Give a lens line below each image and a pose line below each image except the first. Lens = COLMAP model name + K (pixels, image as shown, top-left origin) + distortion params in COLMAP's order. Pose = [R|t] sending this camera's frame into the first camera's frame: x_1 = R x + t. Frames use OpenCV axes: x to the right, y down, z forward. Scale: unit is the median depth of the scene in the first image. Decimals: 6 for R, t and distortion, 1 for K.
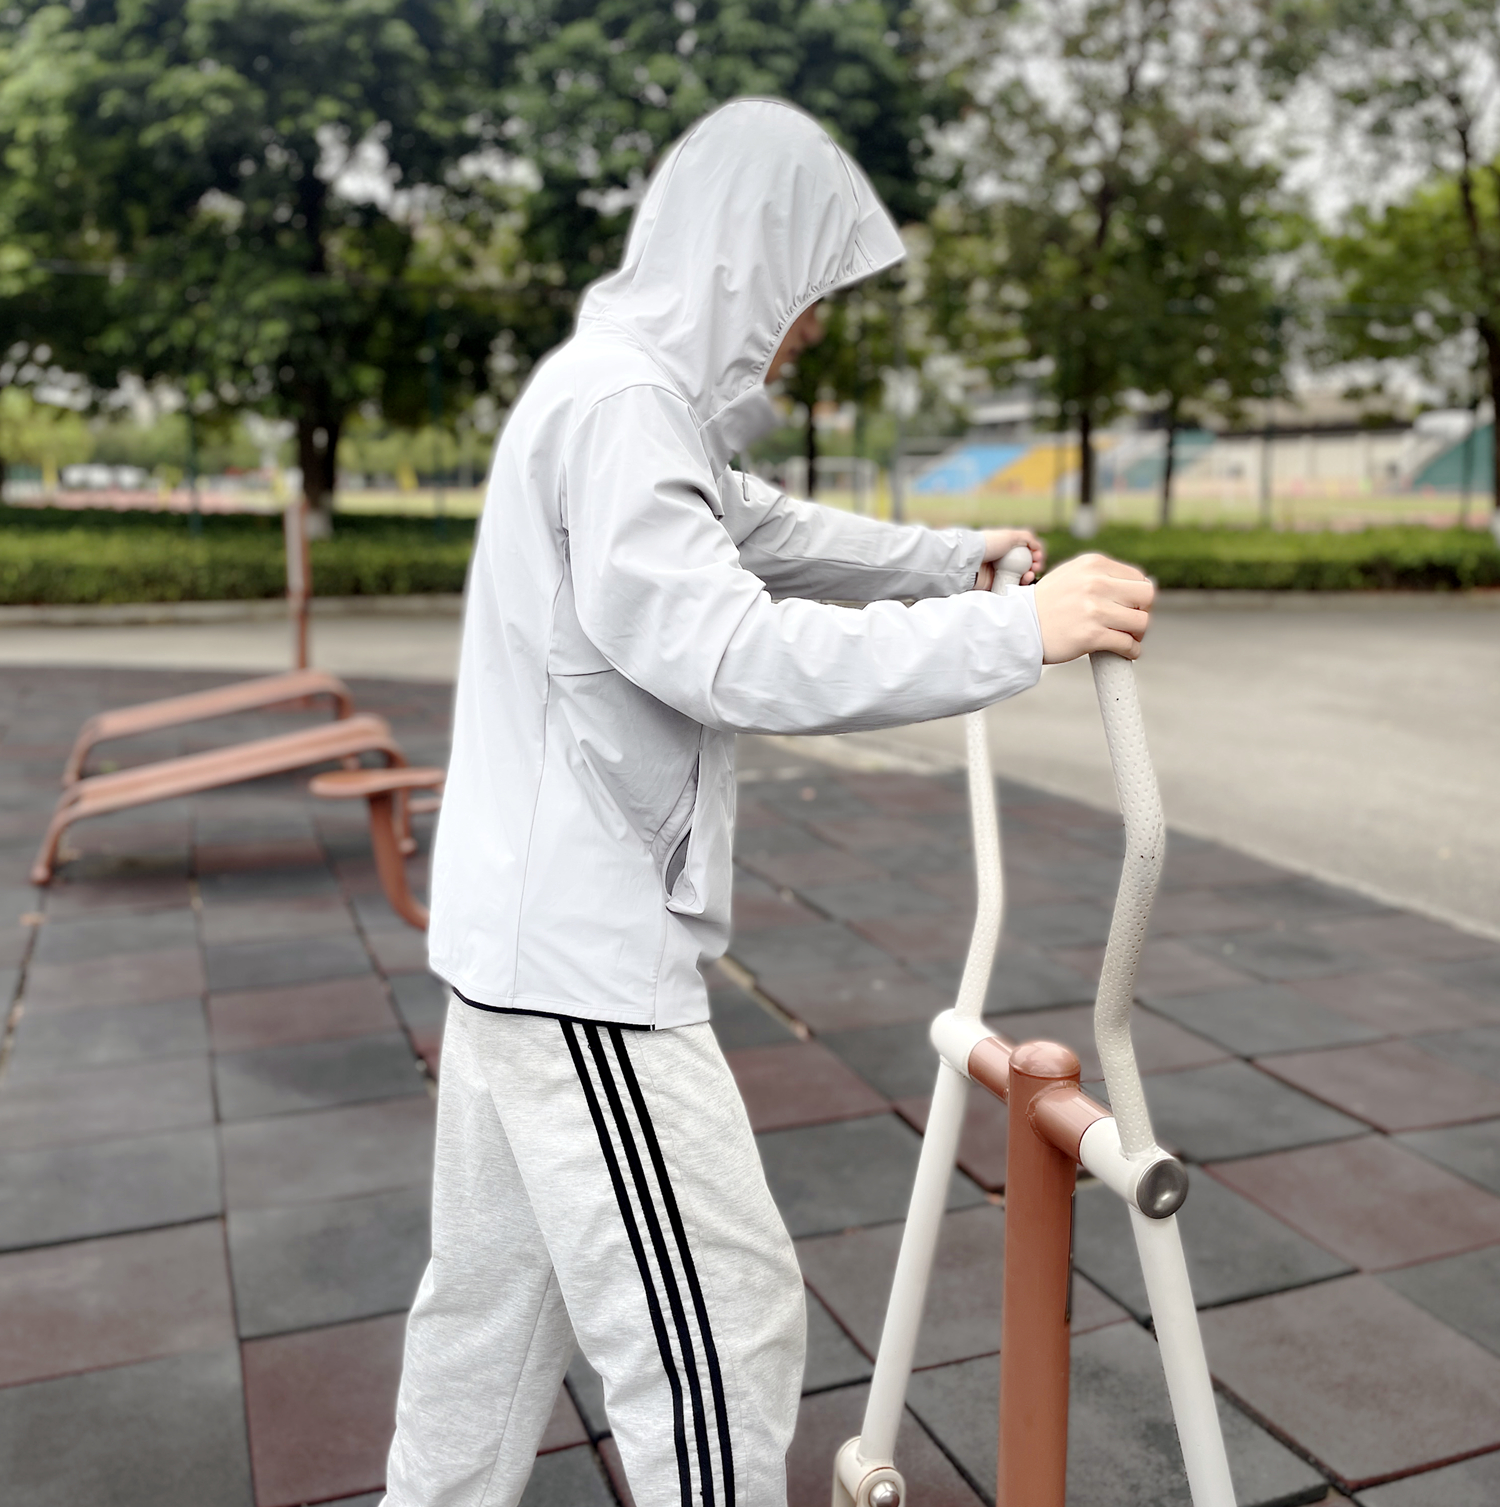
lens RADIAL K [[1479.7, 0, 748.6], [0, 1479.7, 754.1], [0, 0, 1]] dist [0.011201, 0.000000]
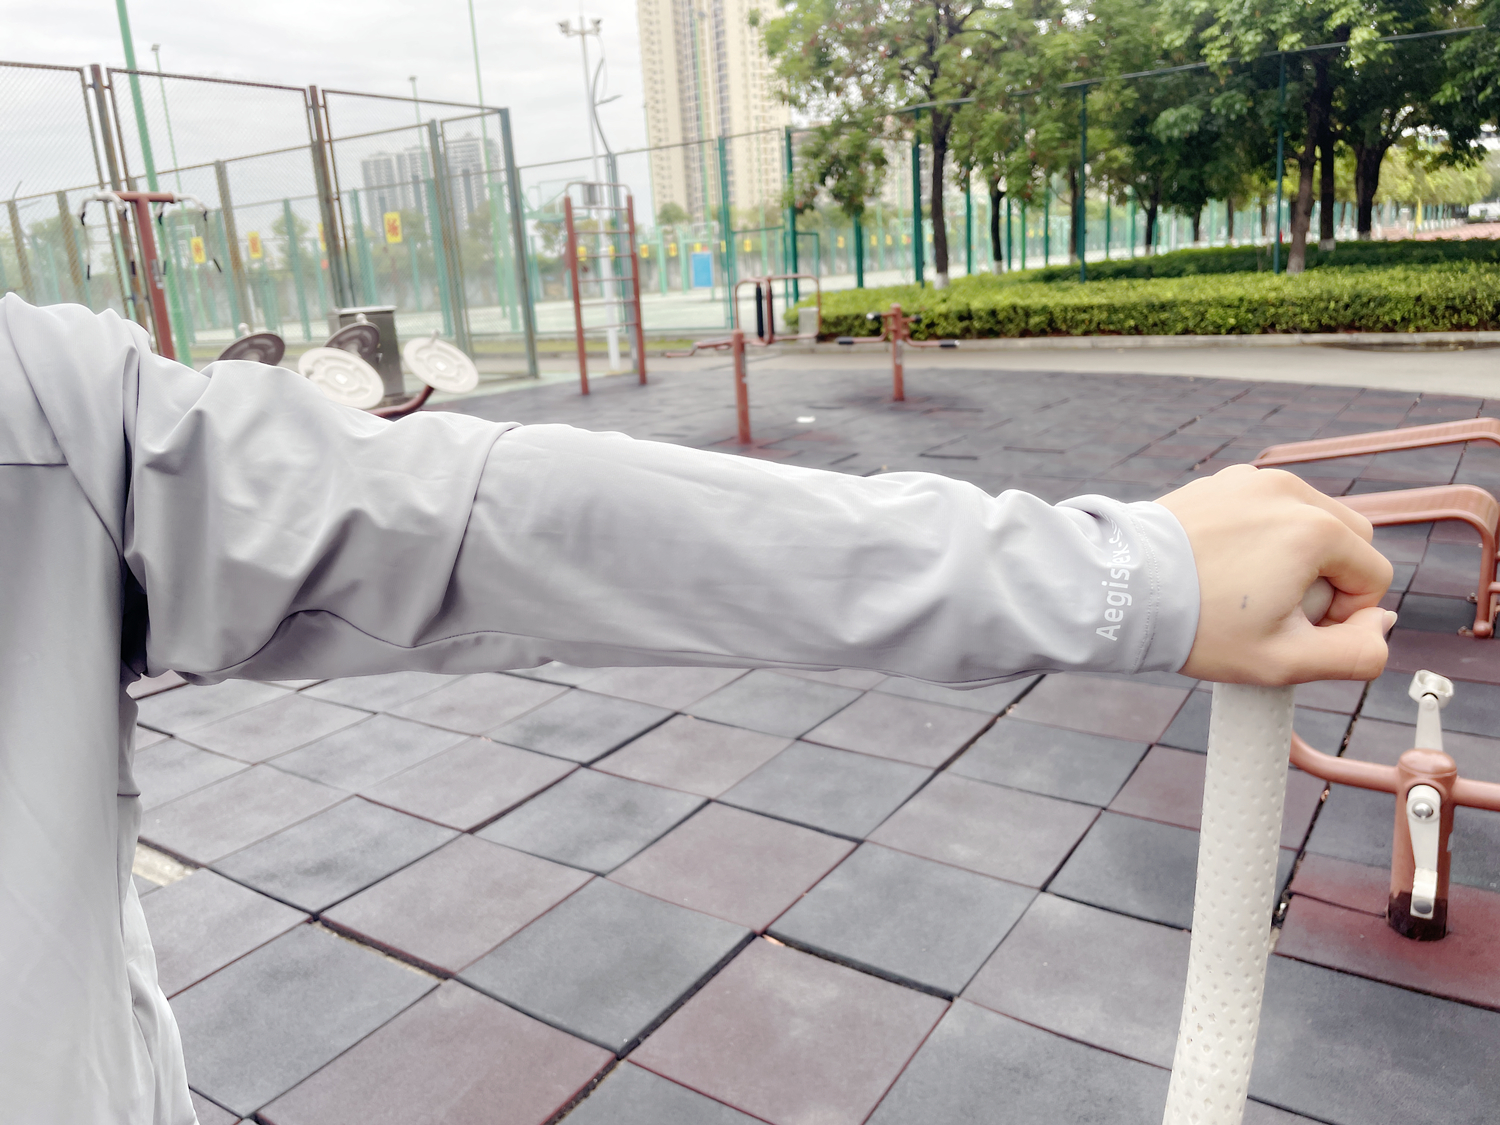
lens RADIAL K [[1132.3, 0, 748.6], [0, 1132.3, 558.6], [0, 0, 1]] dist [-0.008363, -0.003374]
pose [[0.559336, 0.166330, -0.812082, 0.099957], [-0.077942, 0.985875, 0.148242, -0.062598], [0.825269, -0.019622, 0.564399, 0.297095]]
